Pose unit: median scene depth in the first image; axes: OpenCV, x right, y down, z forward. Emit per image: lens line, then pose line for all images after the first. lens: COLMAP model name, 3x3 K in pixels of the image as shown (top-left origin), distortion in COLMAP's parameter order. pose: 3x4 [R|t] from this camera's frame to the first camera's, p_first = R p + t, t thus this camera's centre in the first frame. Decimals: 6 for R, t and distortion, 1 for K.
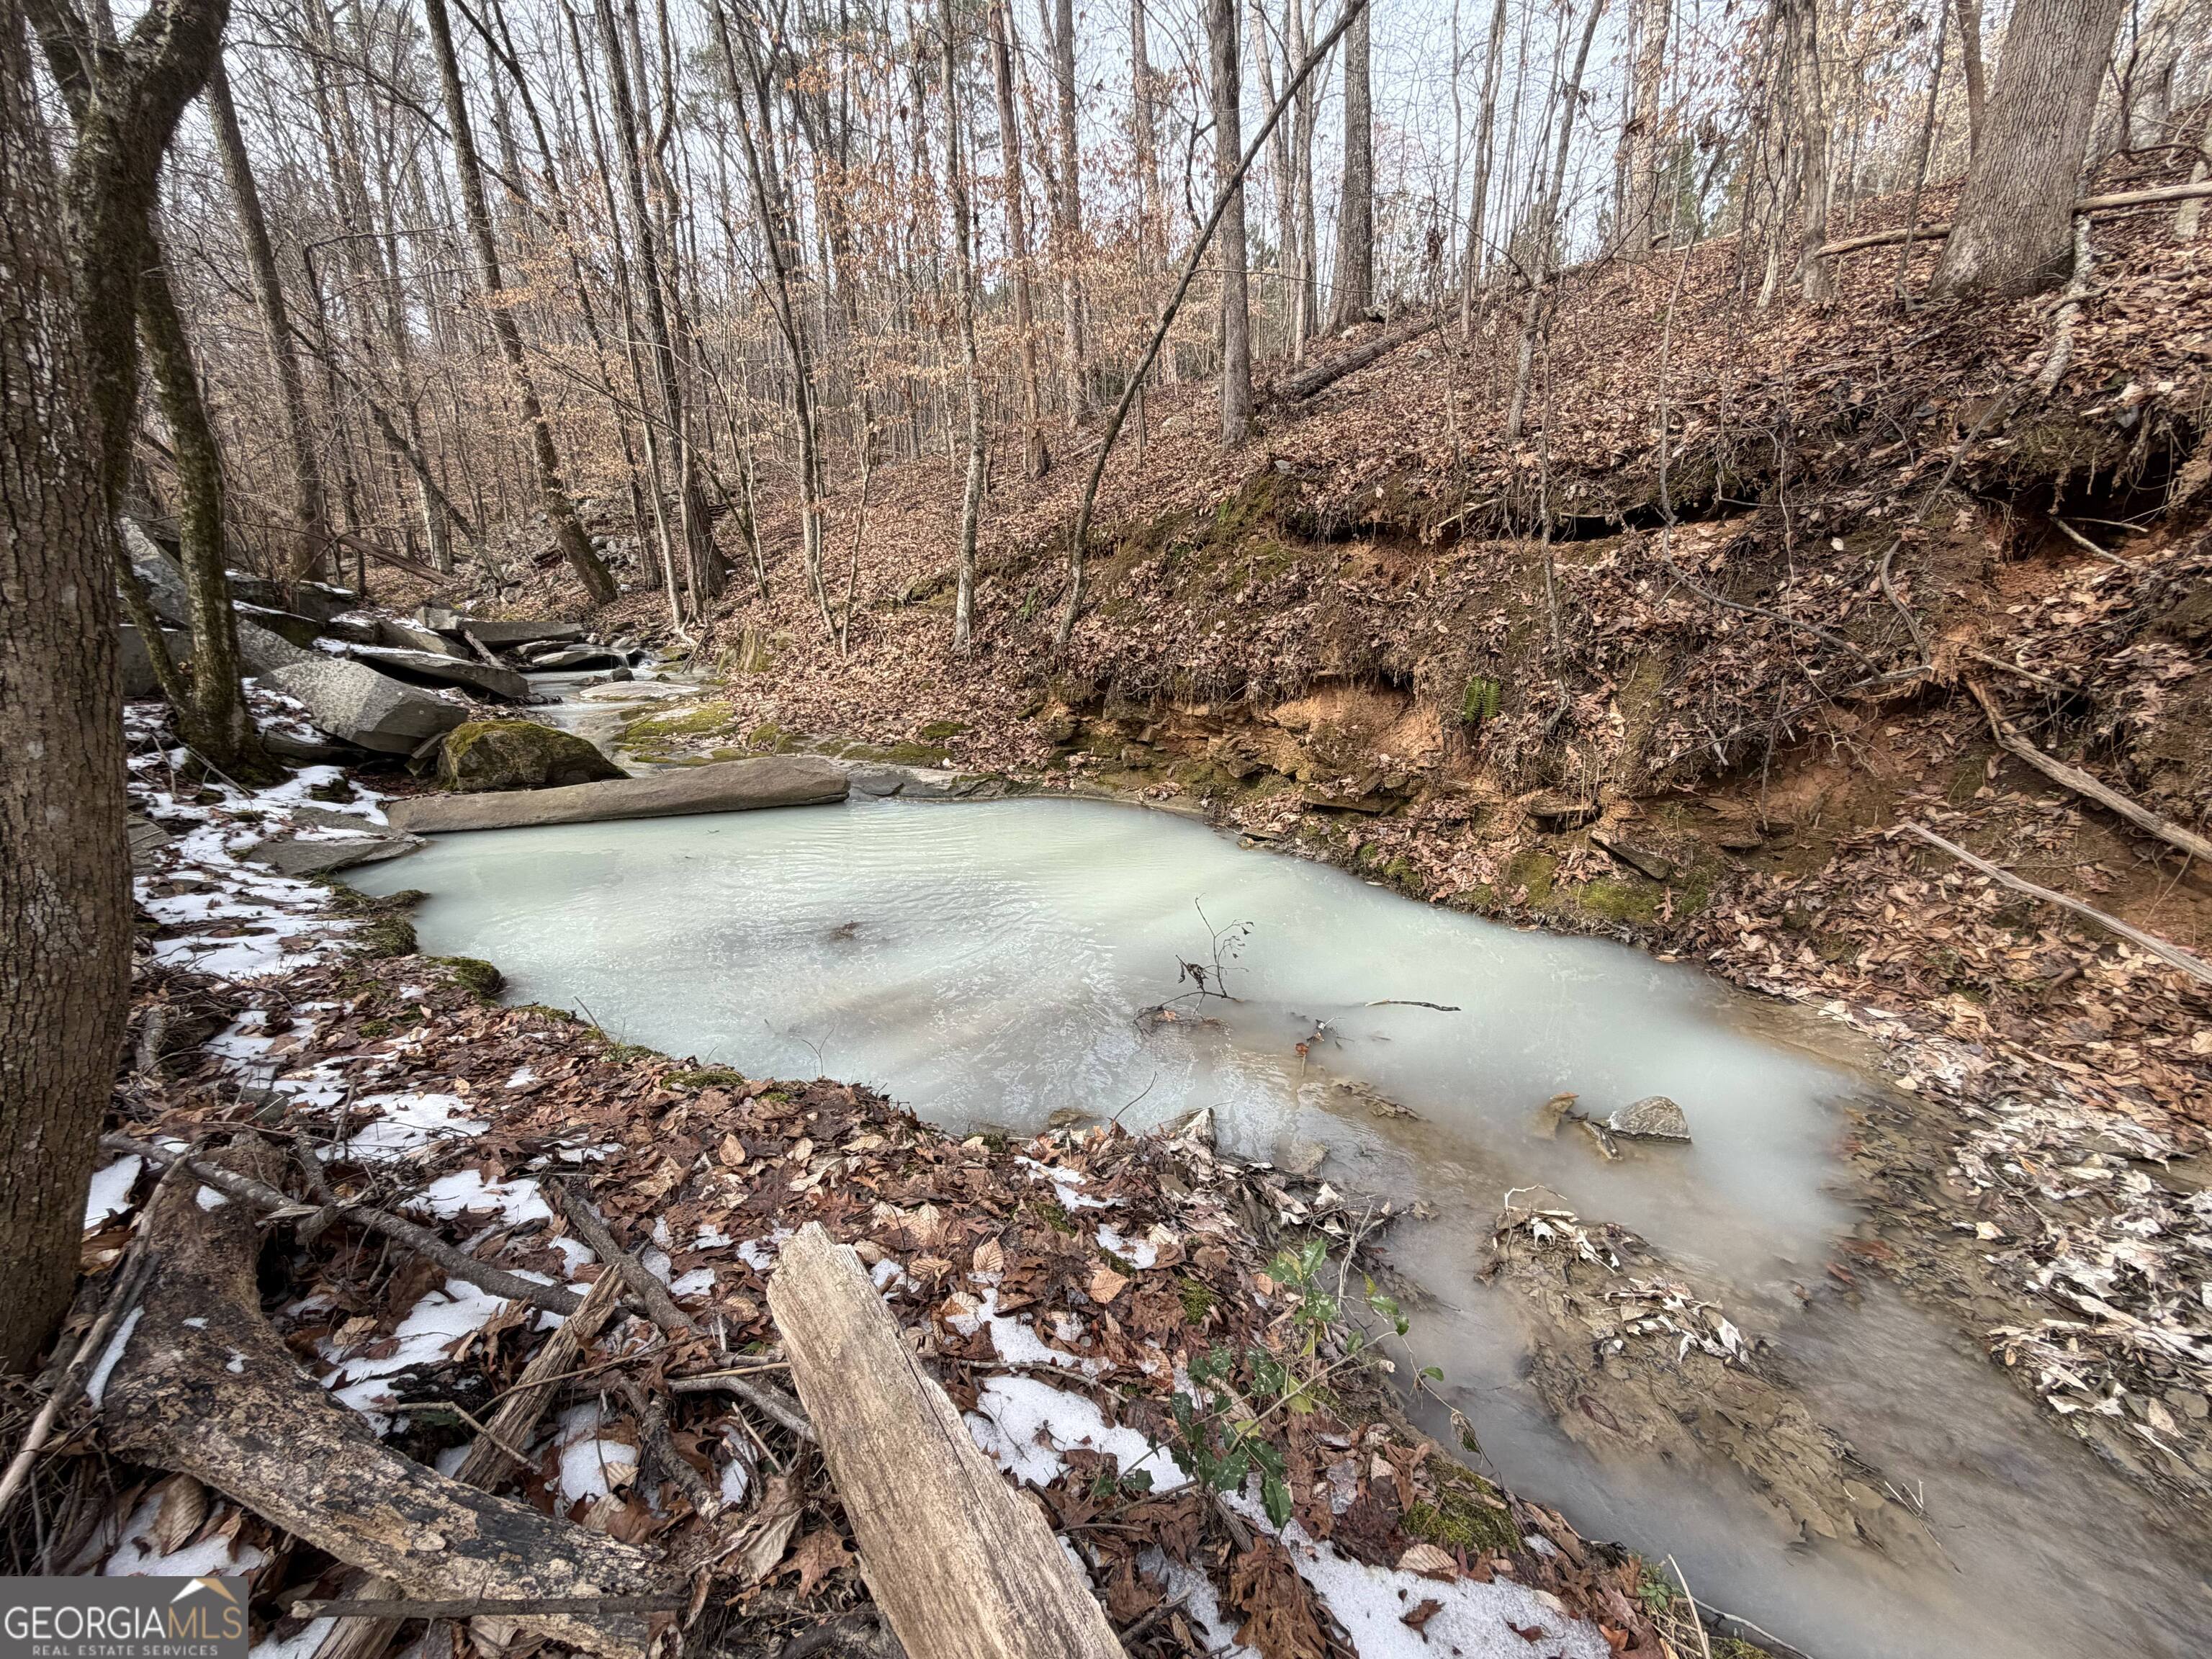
lens RADIAL K [[870.9, 0, 1094.7], [0, 870.9, 828.3], [0, 0, 1]] dist [0.004849, -0.002042]
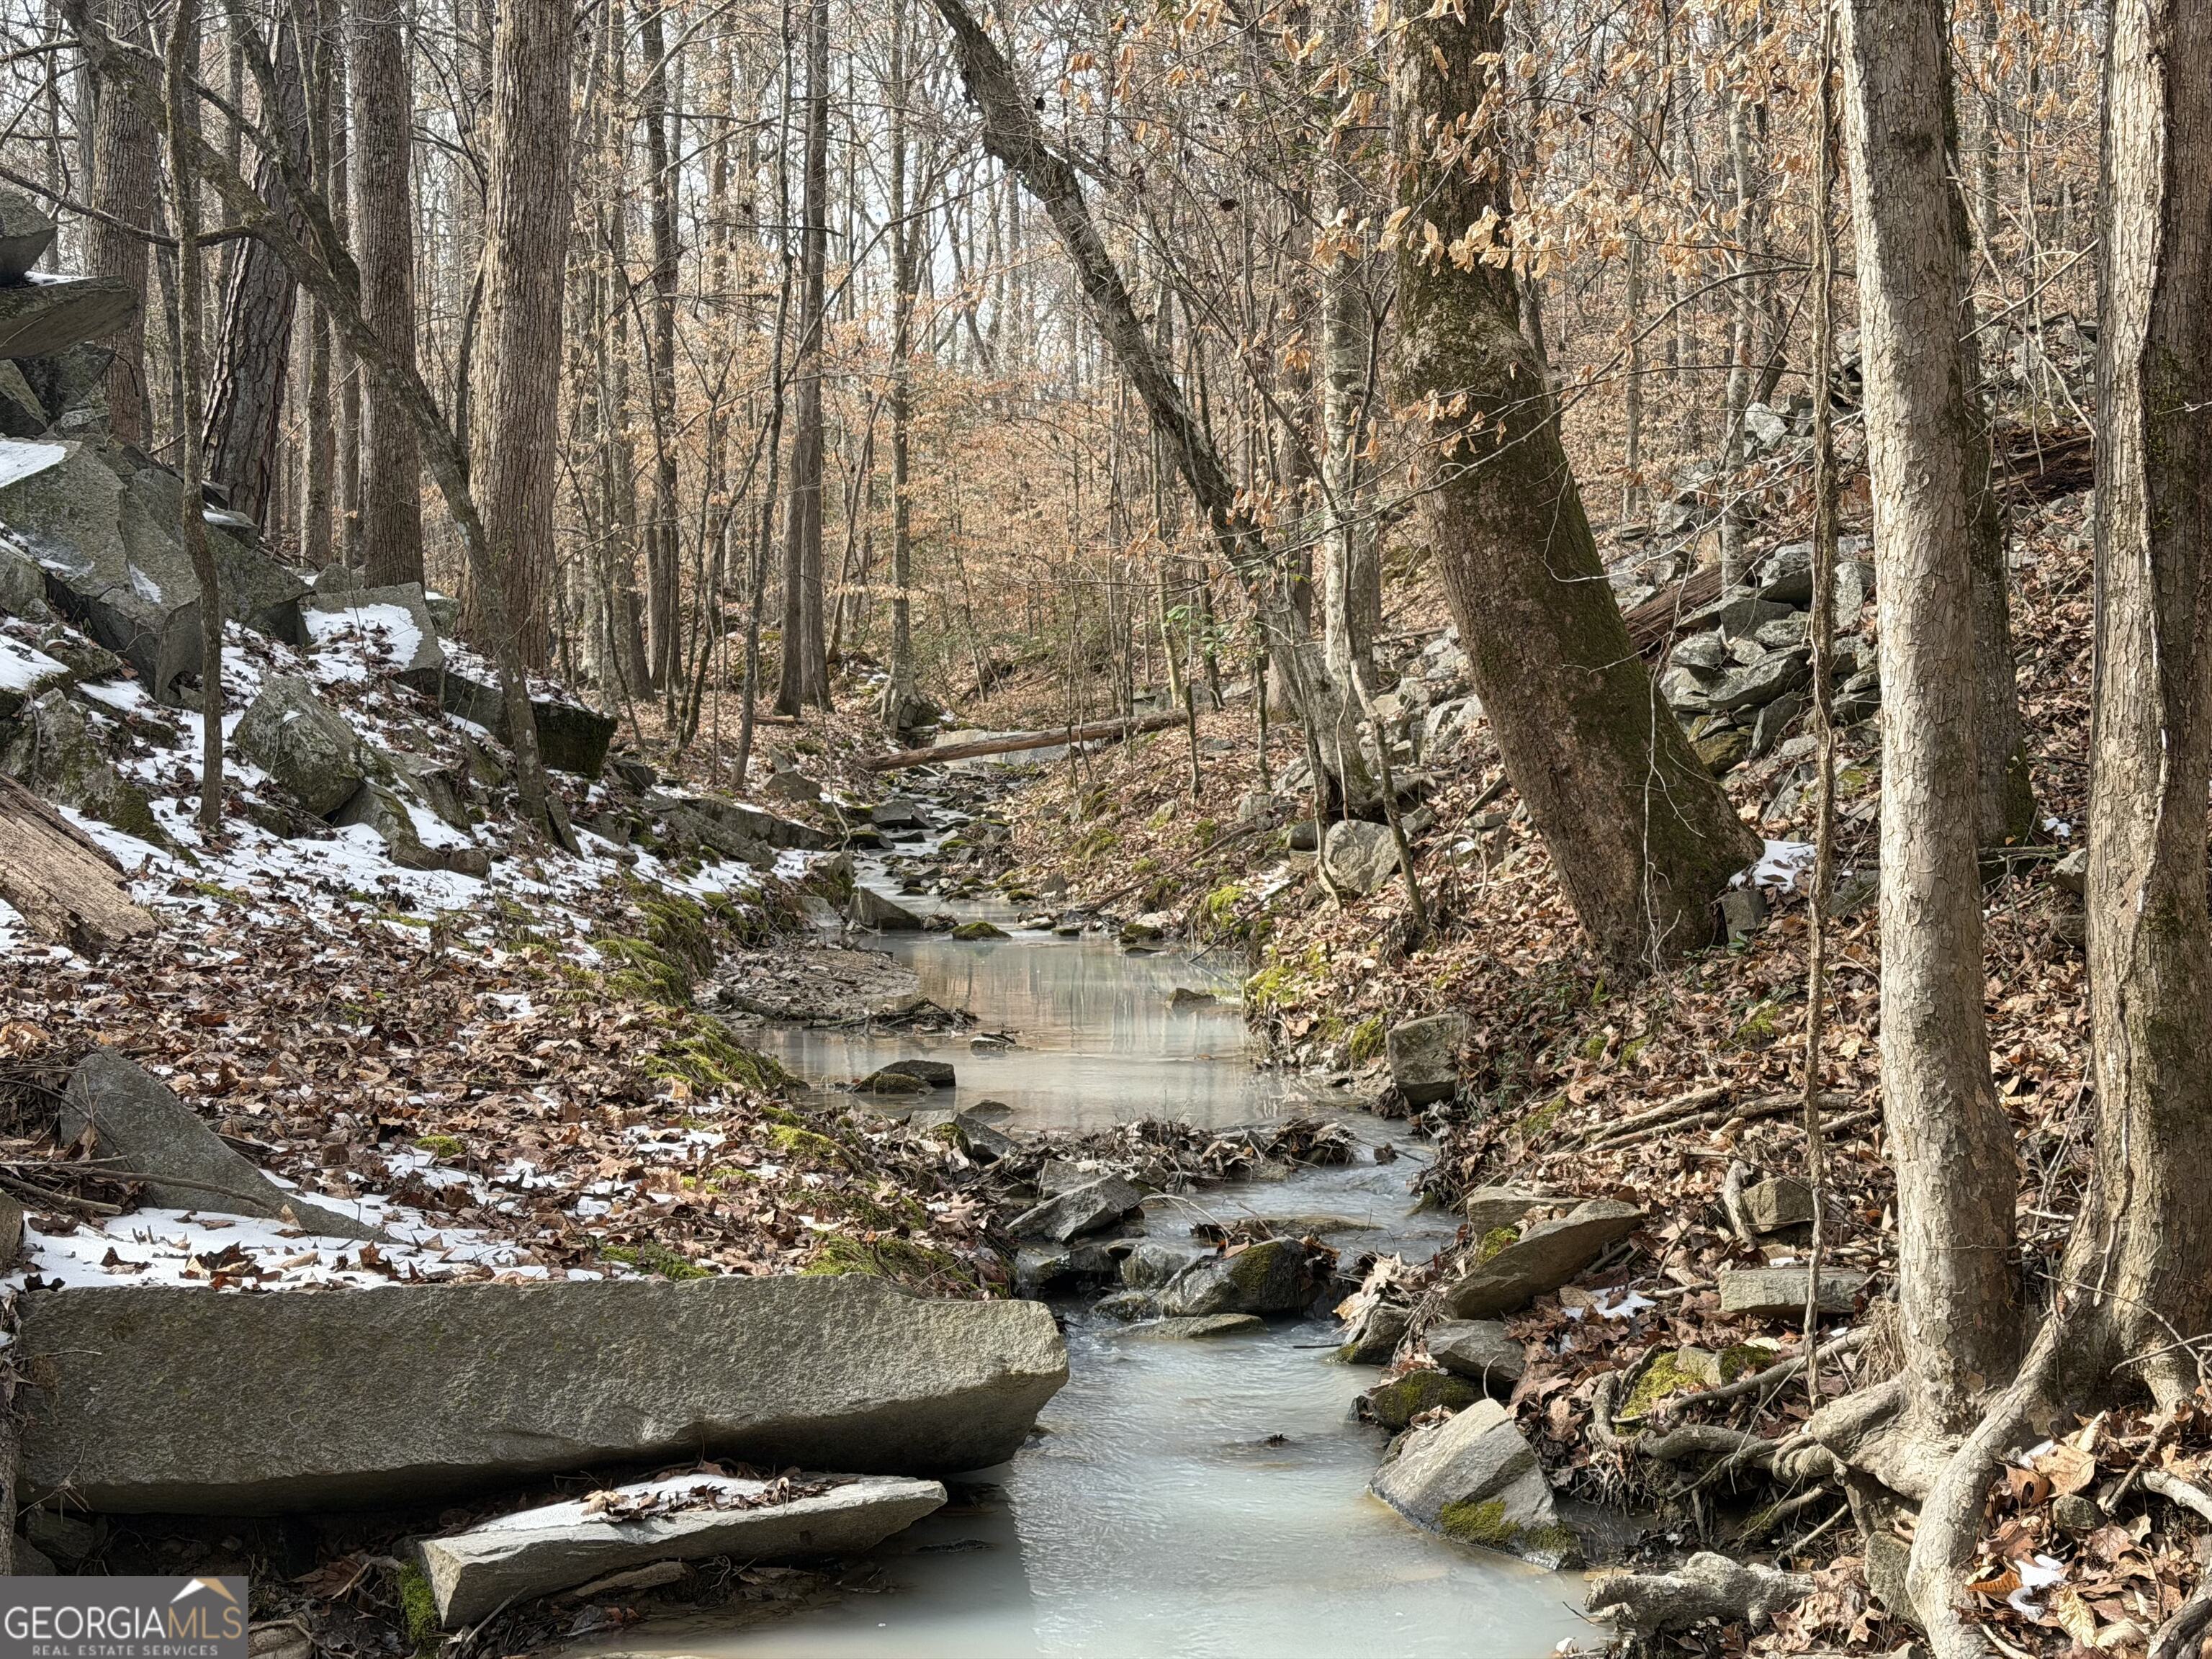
lens RADIAL K [[3063.0, 0, 1087.6], [0, 3063.0, 809.0], [0, 0, 1]] dist [0.076277, 0.000000]
pose [[0.685120, 0.008525, -0.728381, -0.635391], [-0.182557, 0.970029, -0.160362, -0.461242], [0.705184, 0.242838, 0.666142, 1.469211]]
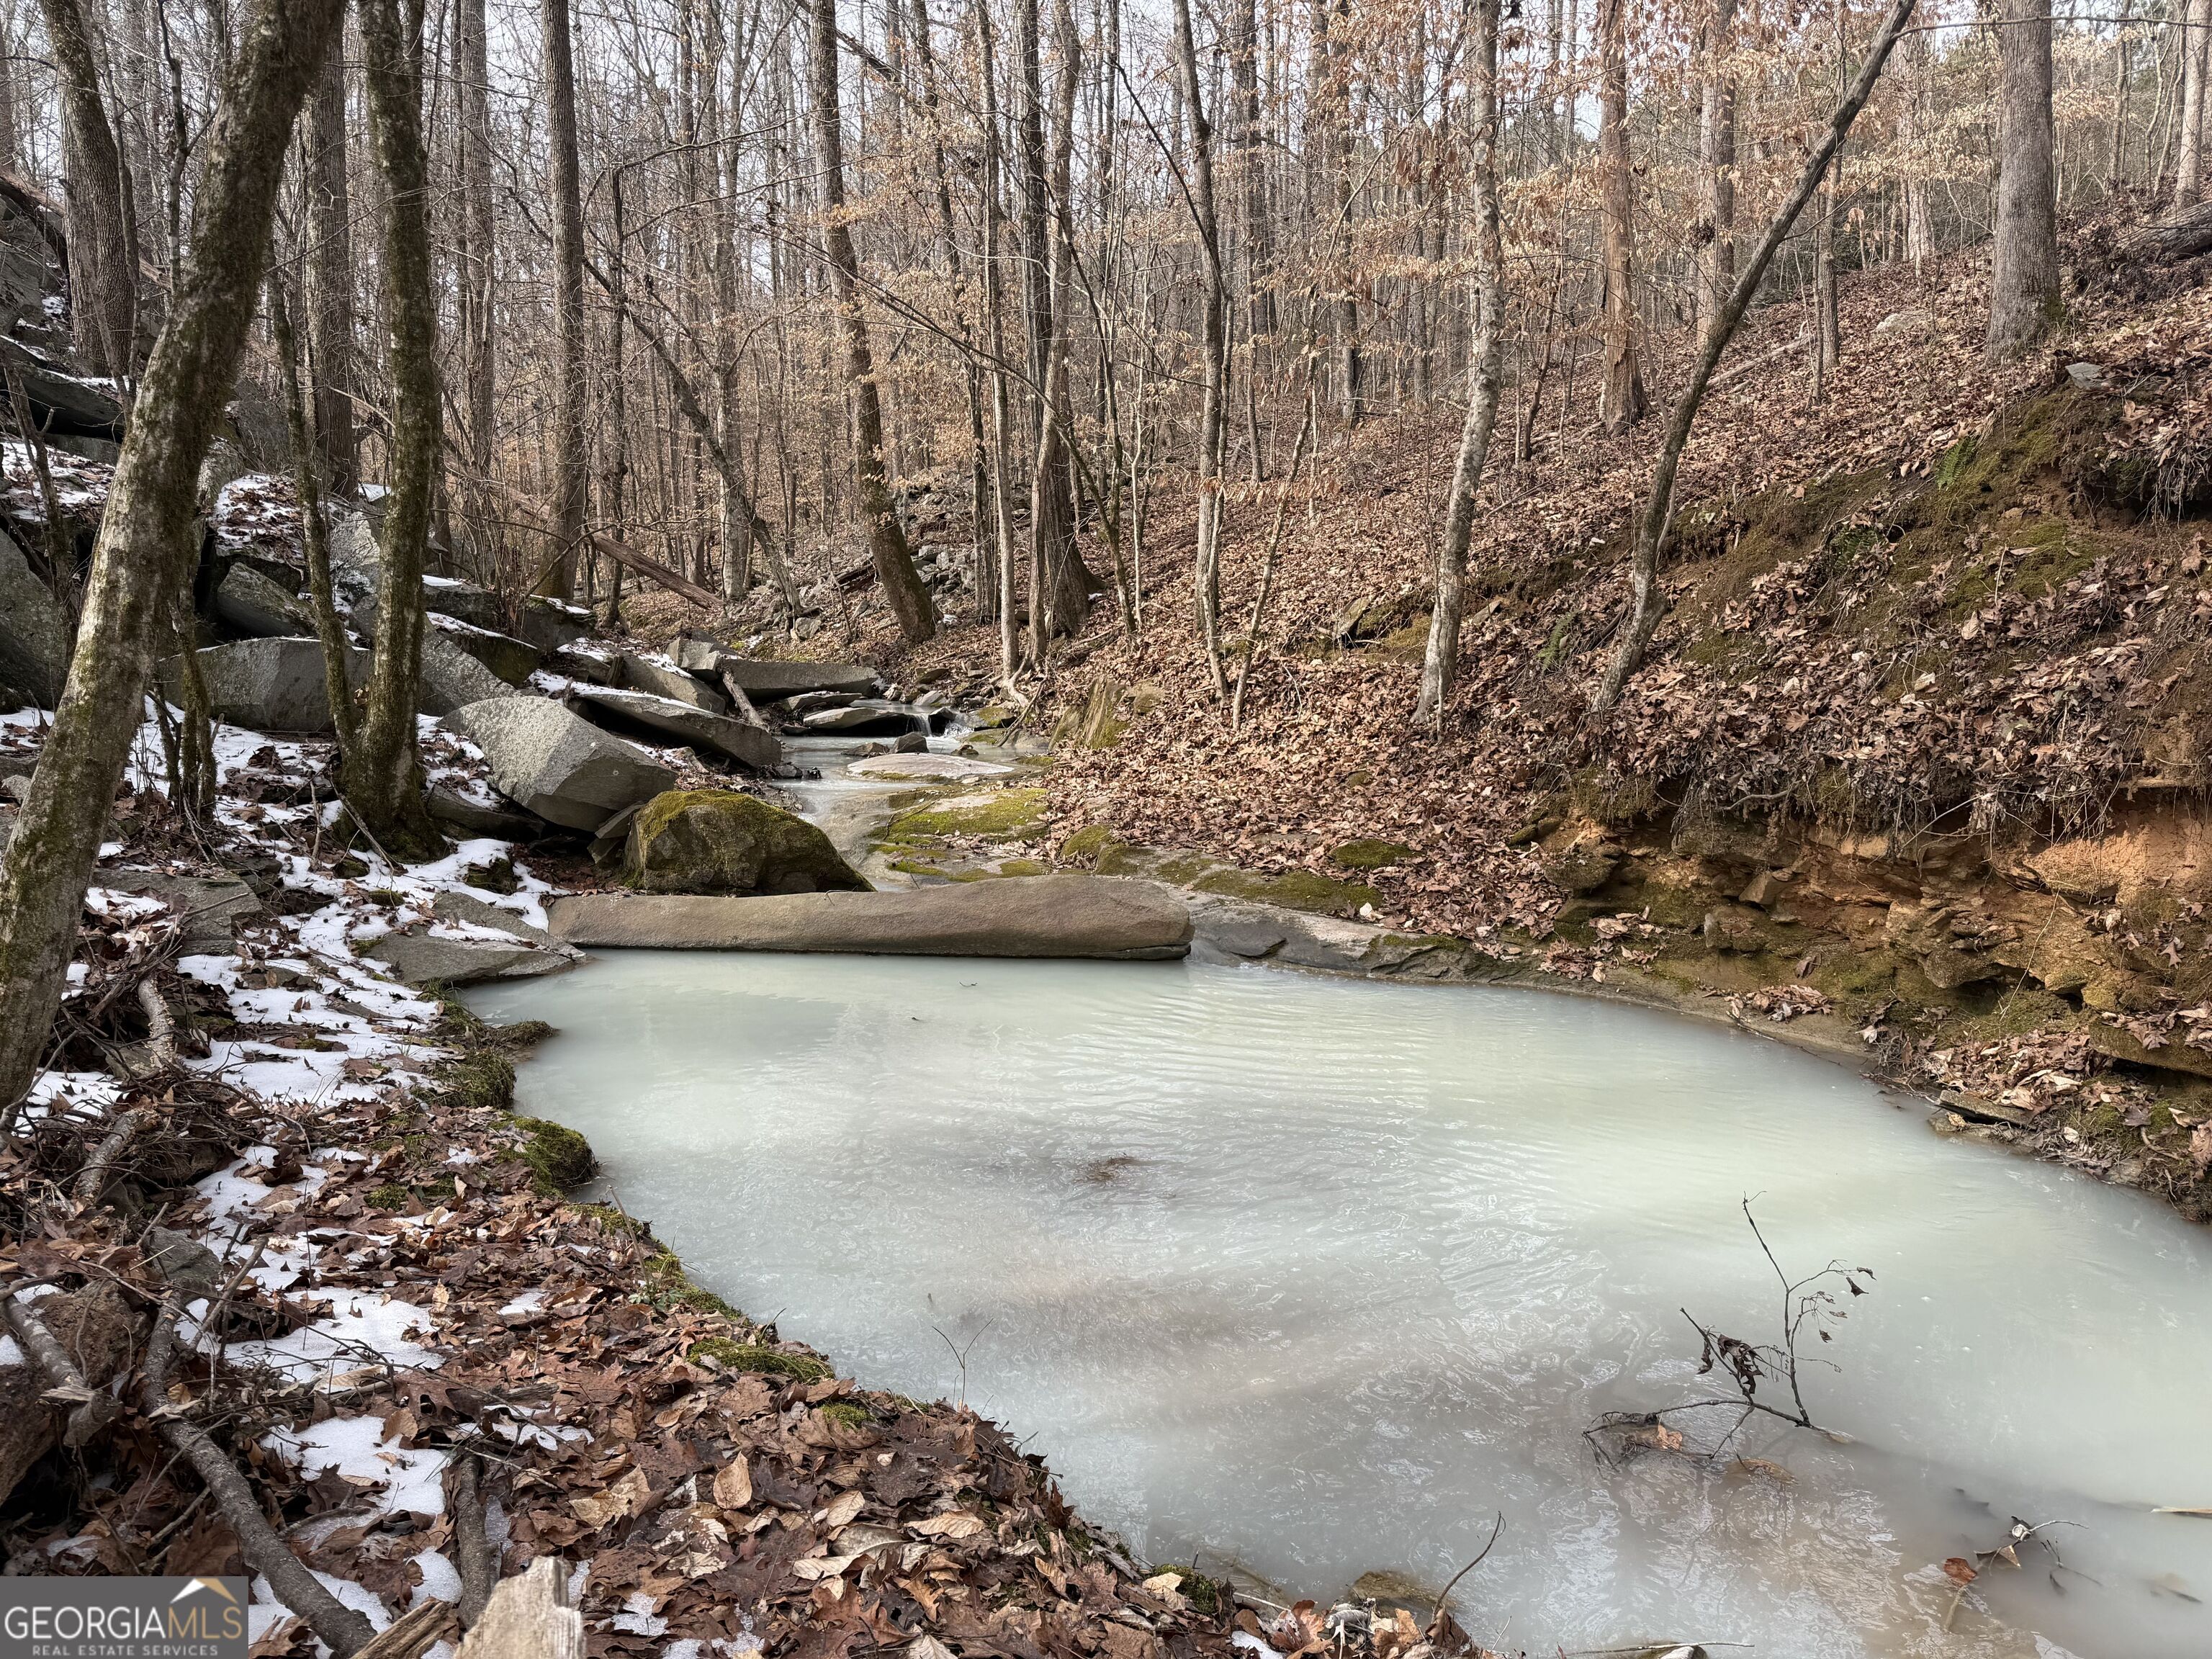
lens RADIAL K [[1535.1, 0, 1110.6], [0, 1535.1, 828.8], [0, 0, 1]] dist [0.044737, -0.054782]
pose [[0.922551, 0.062141, -0.380838, 0.056328], [-0.116042, 0.985941, -0.120229, 0.011256], [0.368013, 0.155111, 0.916792, 0.025597]]
